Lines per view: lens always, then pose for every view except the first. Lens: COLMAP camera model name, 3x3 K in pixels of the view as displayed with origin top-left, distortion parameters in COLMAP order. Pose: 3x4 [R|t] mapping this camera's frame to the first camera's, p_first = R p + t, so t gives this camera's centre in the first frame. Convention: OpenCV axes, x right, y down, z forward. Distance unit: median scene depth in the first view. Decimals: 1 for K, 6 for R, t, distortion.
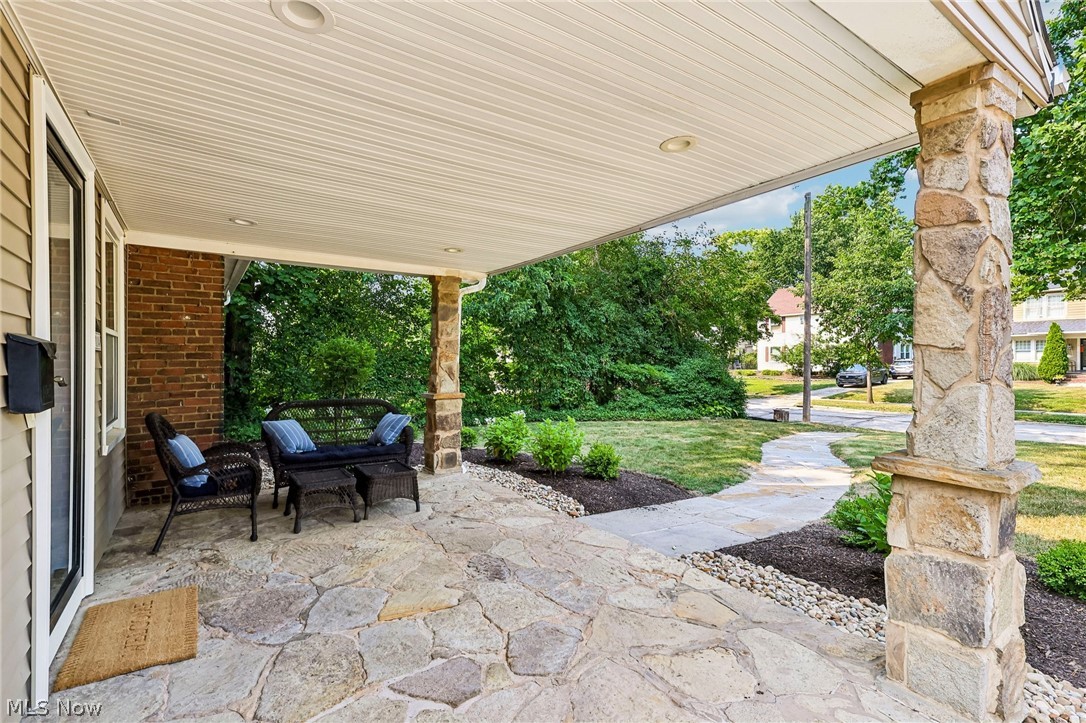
lens RADIAL K [[505.9, 0, 542.5], [0, 505.9, 361.5], [0, 0, 1]] dist [0.002990, -0.000184]
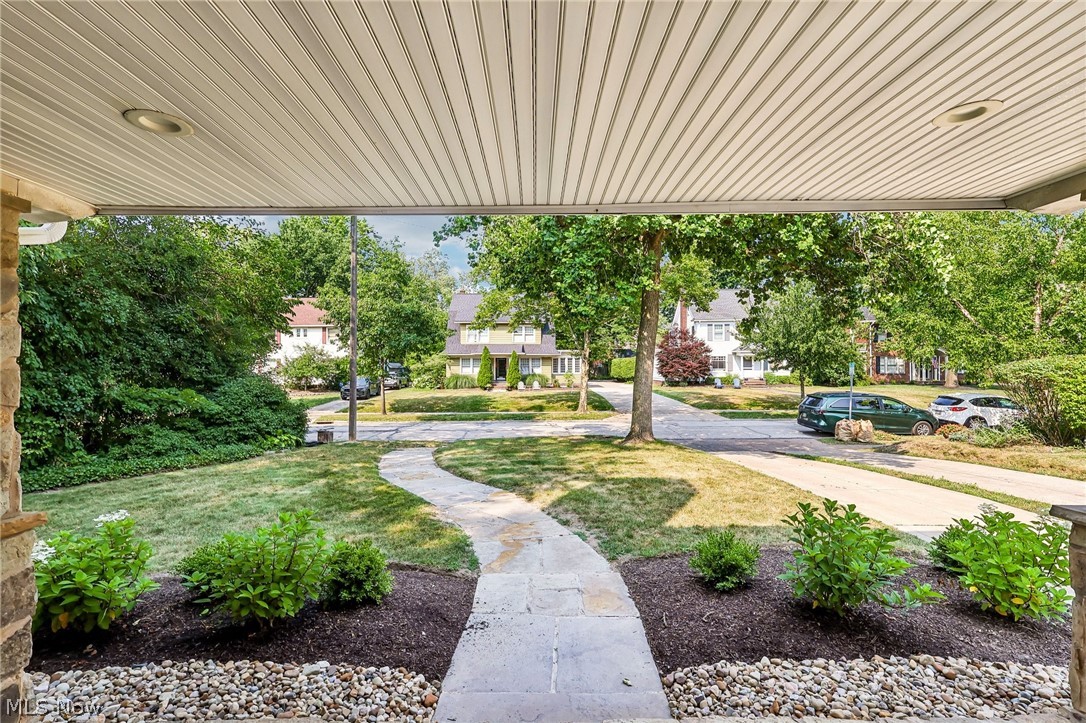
lens RADIAL K [[505.9, 0, 542.6], [0, 505.9, 367.1], [0, 0, 1]] dist [0.002990, -0.000184]
pose [[0.557609, 0.003954, 0.830095, -0.098839], [0.003936, 0.999965, -0.007408, -0.015605], [-0.830095, 0.007398, 0.557573, 0.181869]]
